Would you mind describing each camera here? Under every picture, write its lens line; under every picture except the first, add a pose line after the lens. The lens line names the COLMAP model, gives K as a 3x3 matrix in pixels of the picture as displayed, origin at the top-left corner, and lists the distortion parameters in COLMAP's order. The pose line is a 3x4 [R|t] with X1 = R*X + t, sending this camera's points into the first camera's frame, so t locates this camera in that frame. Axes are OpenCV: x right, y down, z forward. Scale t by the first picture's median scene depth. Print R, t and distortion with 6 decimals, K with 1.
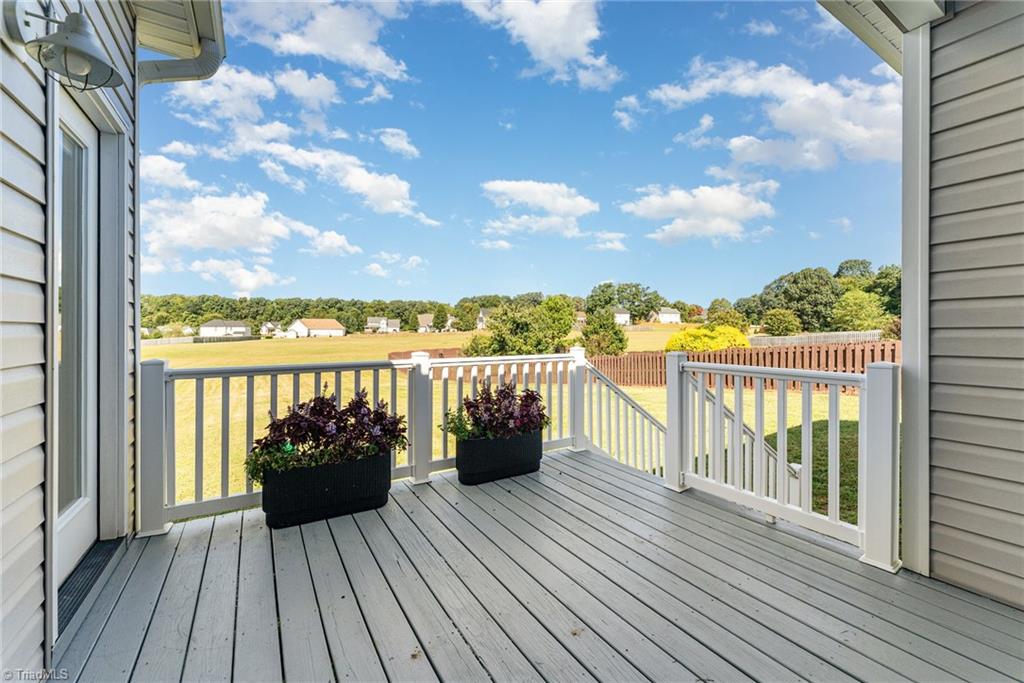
lens RADIAL K [[416.5, 0, 511.9], [0, 416.5, 315.9], [0, 0, 1]] dist [0.000112, -0.000863]
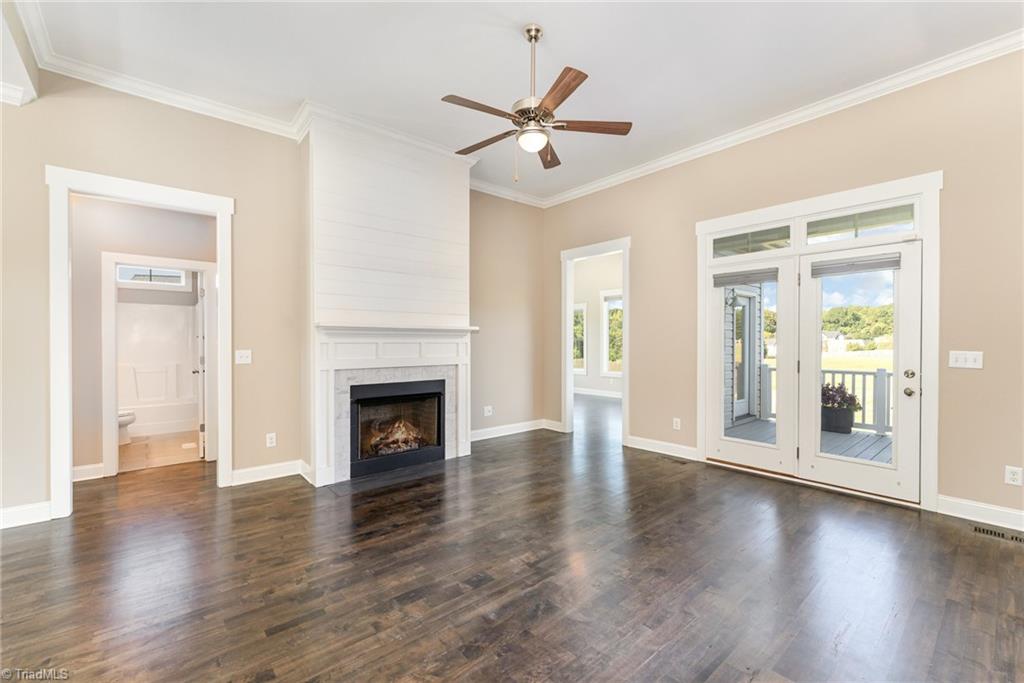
lens RADIAL K [[432.2, 0, 524.4], [0, 432.2, 338.4], [0, 0, 1]] dist [-0.003517, -0.000746]
pose [[0.180019, -0.007237, -0.983637, 1.643631], [0.034384, 0.999408, -0.001060, -0.117083], [0.983062, -0.033631, 0.180161, -1.102611]]
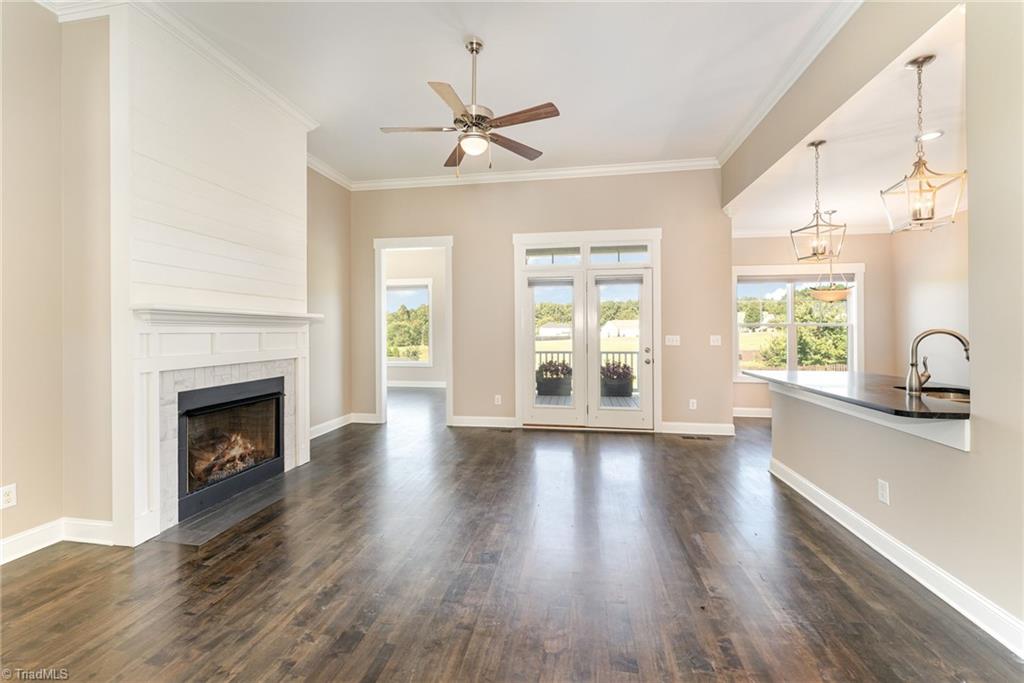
lens RADIAL K [[416.5, 0, 520.5], [0, 416.5, 321.8], [0, 0, 1]] dist [0.000112, -0.000863]
pose [[0.771140, -0.016610, -0.636449, 1.402445], [0.025975, 0.999648, 0.005383, -0.134753], [0.636135, -0.020683, 0.771300, -1.651085]]
